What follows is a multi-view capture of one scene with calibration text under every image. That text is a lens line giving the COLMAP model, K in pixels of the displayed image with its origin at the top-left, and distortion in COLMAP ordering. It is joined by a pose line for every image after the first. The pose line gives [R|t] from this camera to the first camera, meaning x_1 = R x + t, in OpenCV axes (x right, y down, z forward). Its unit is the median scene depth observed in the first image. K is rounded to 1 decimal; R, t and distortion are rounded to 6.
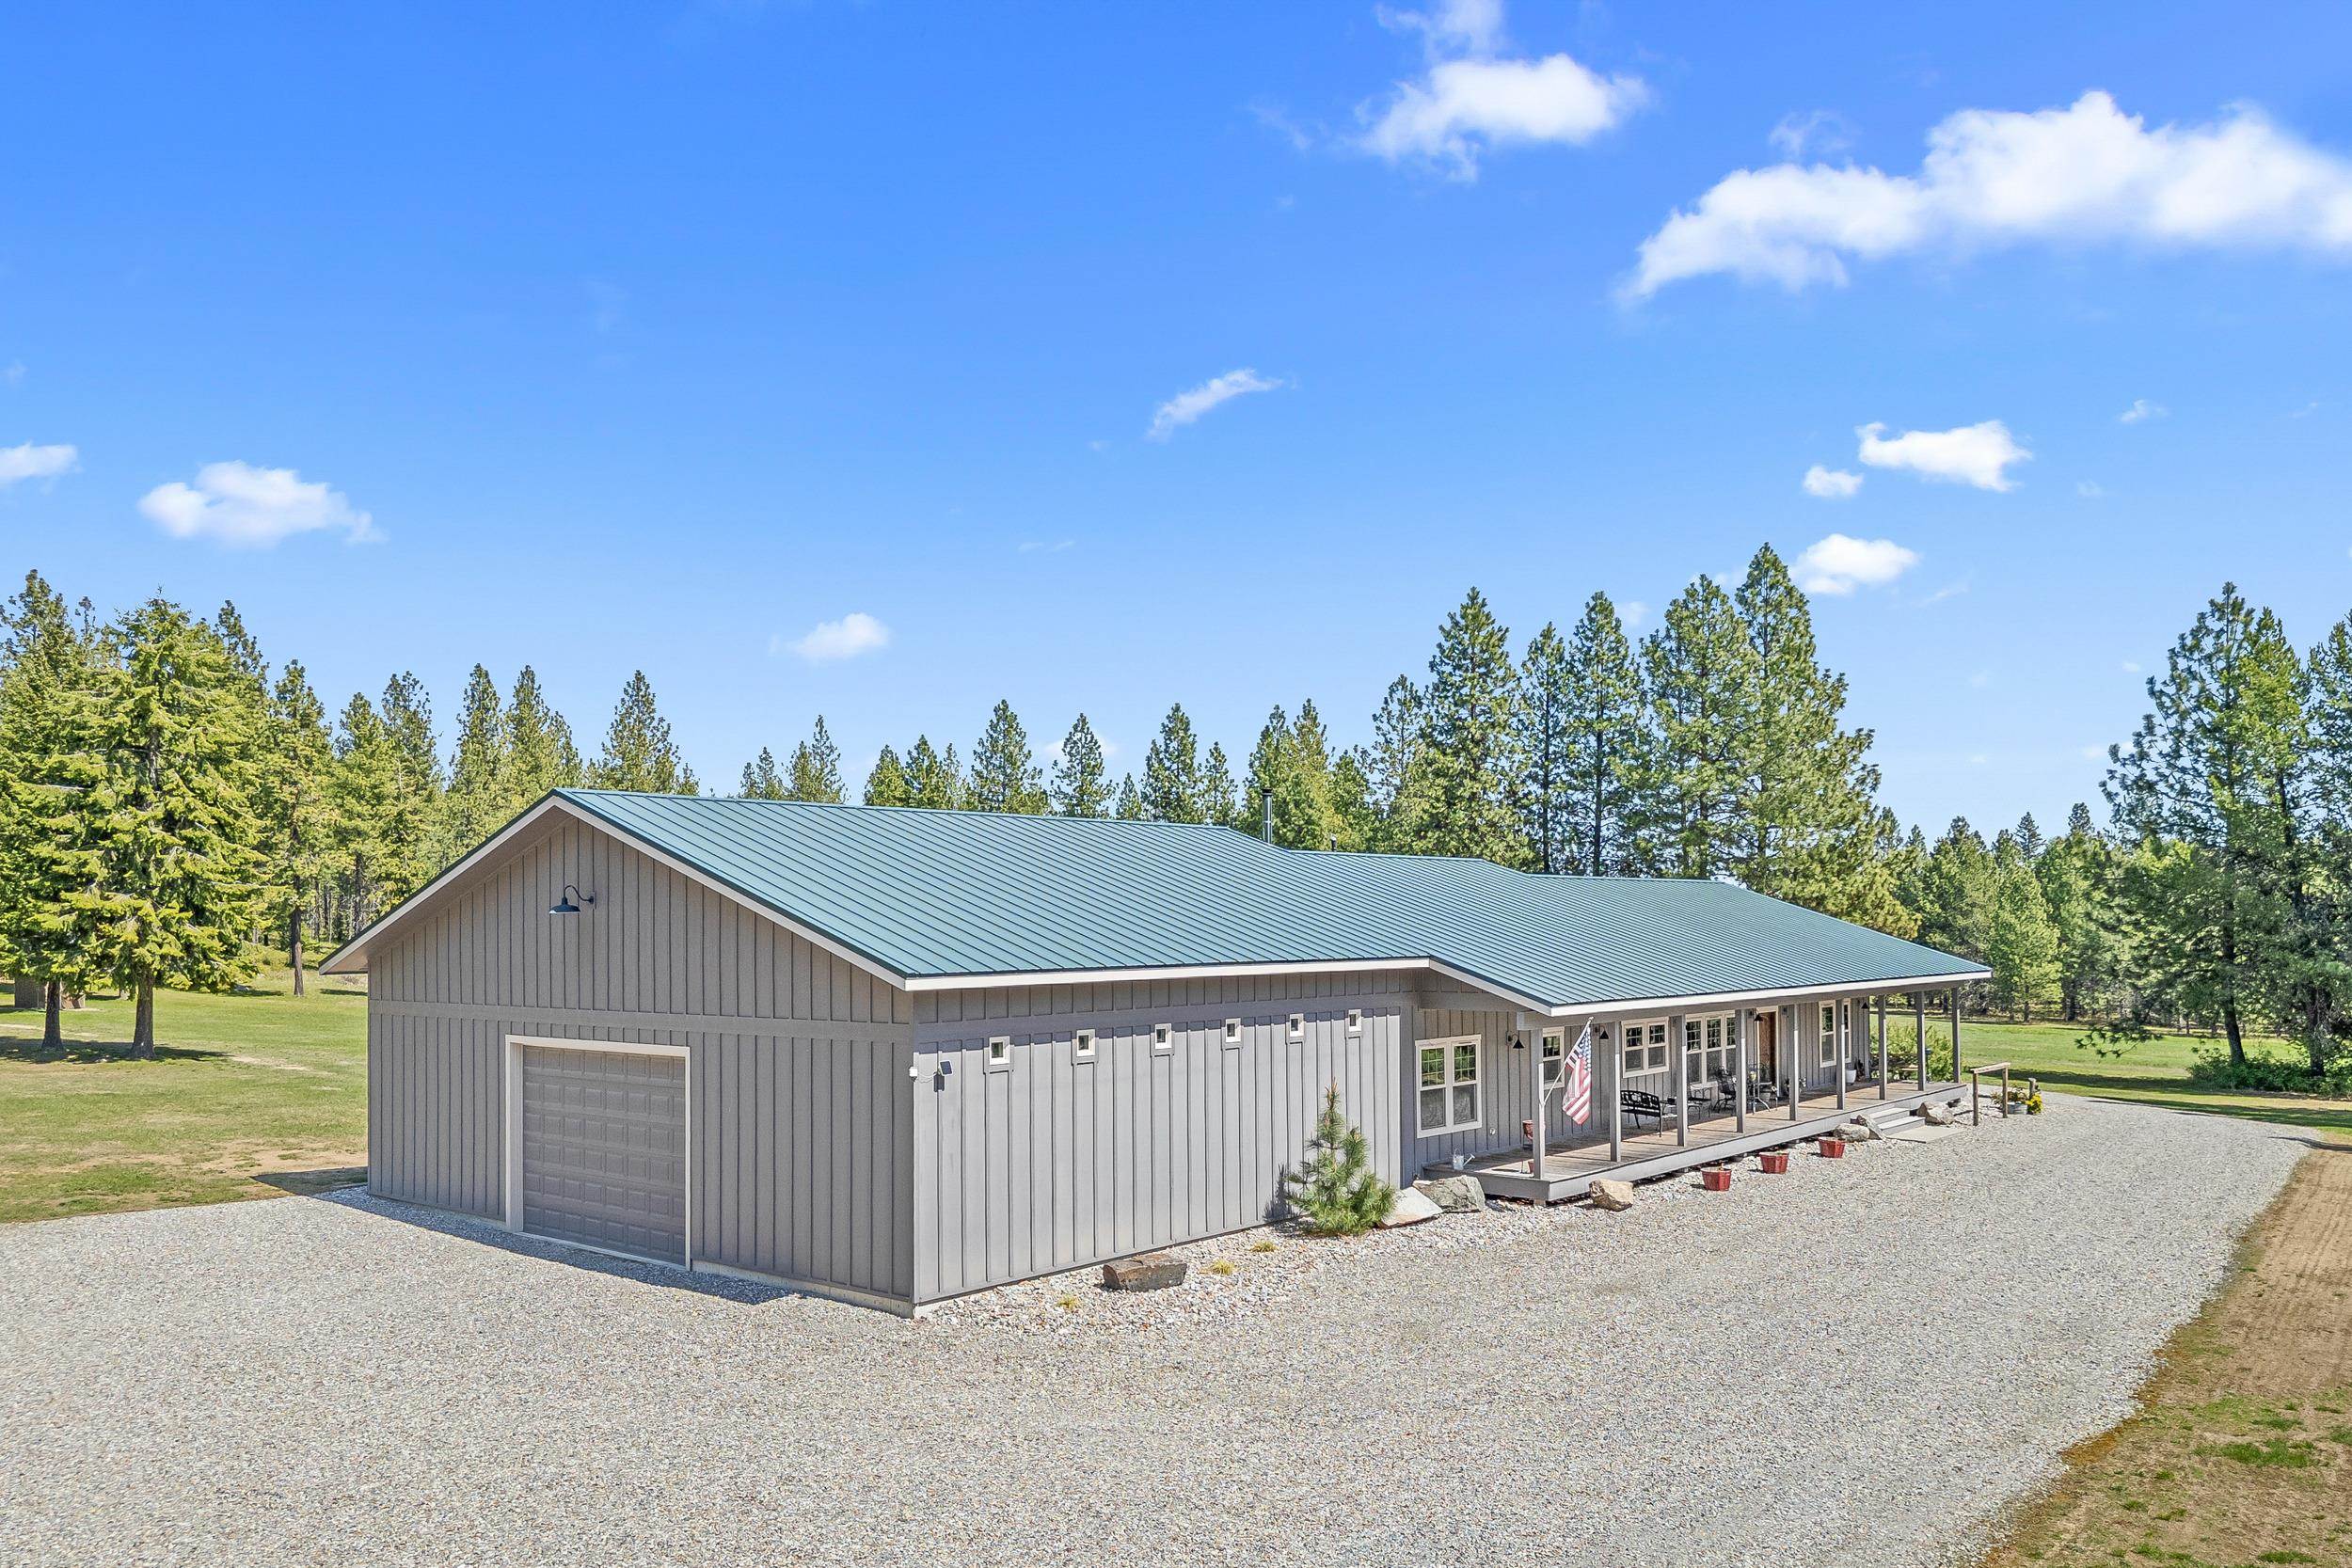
lens RADIAL K [[1634.9, 0, 1175.0], [0, 1634.9, 790.4], [0, 0, 1]] dist [0.005545, -0.002996]
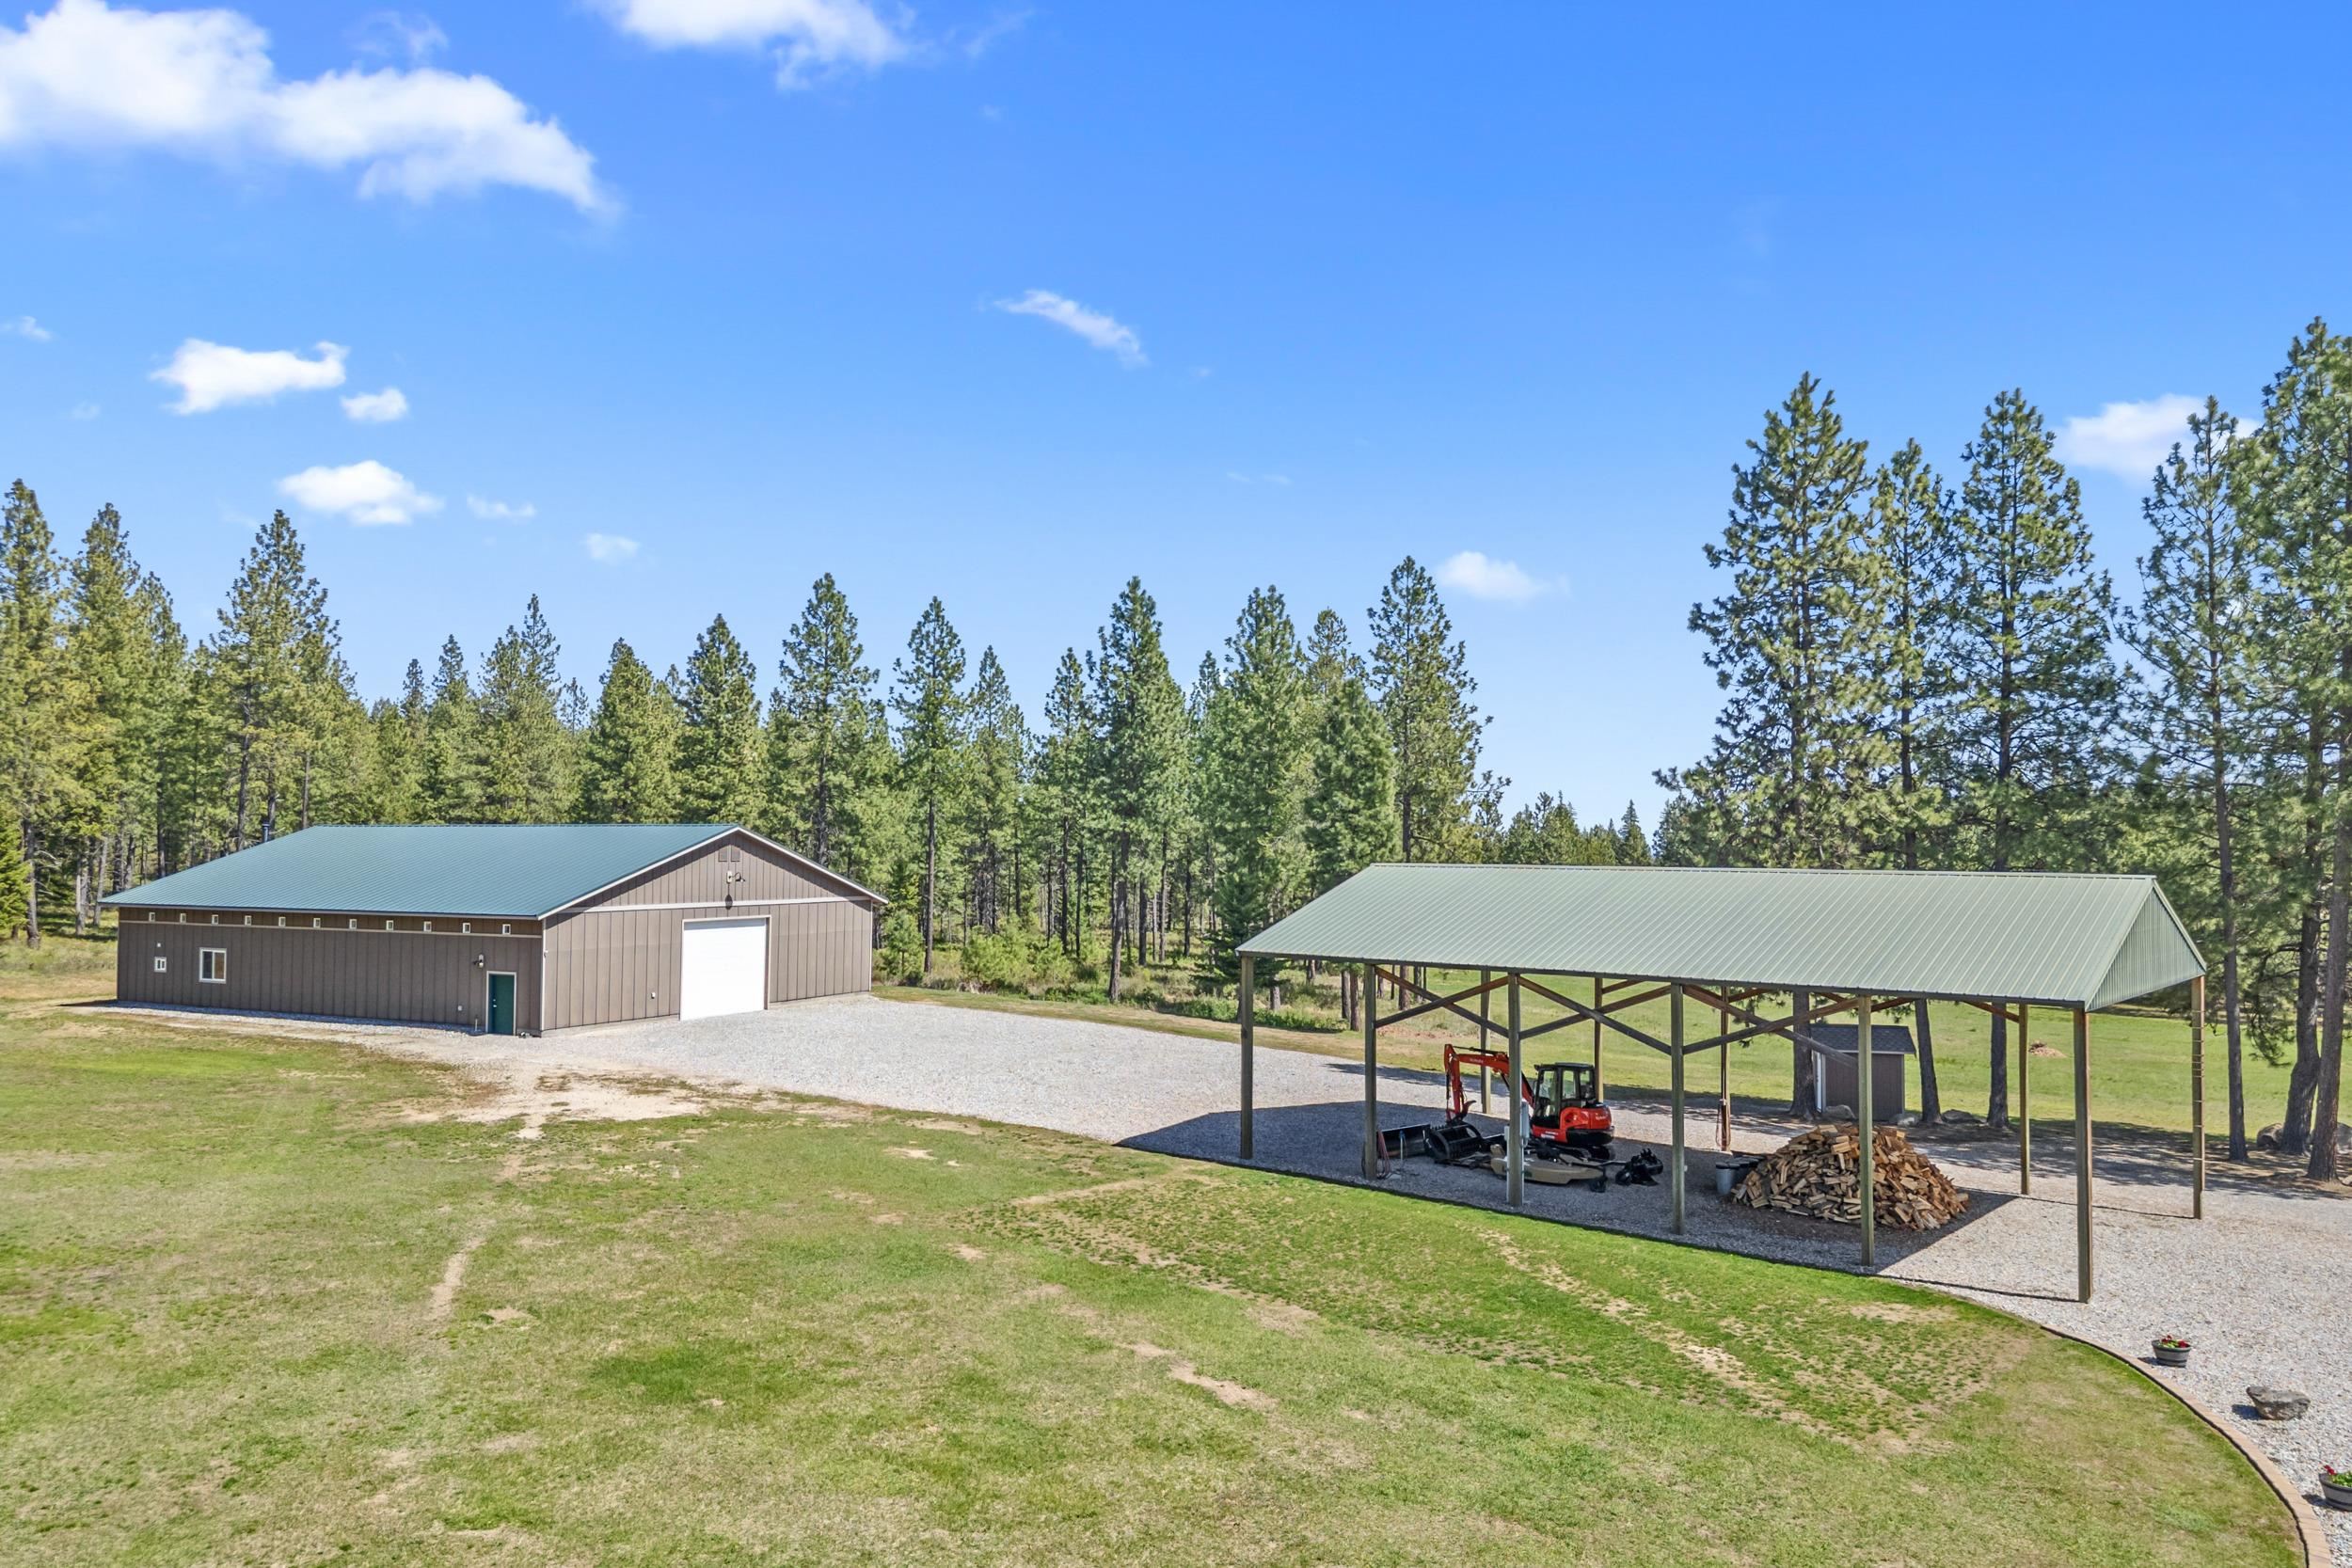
lens RADIAL K [[1634.9, 0, 1201.5], [0, 1634.9, 701.3], [0, 0, 1]] dist [0.005545, -0.002996]
pose [[0.978358, 0.033425, 0.204203, -0.088662], [-0.031006, 0.999406, -0.015034, 0.007759], [-0.204584, 0.008377, 0.978813, 0.251056]]
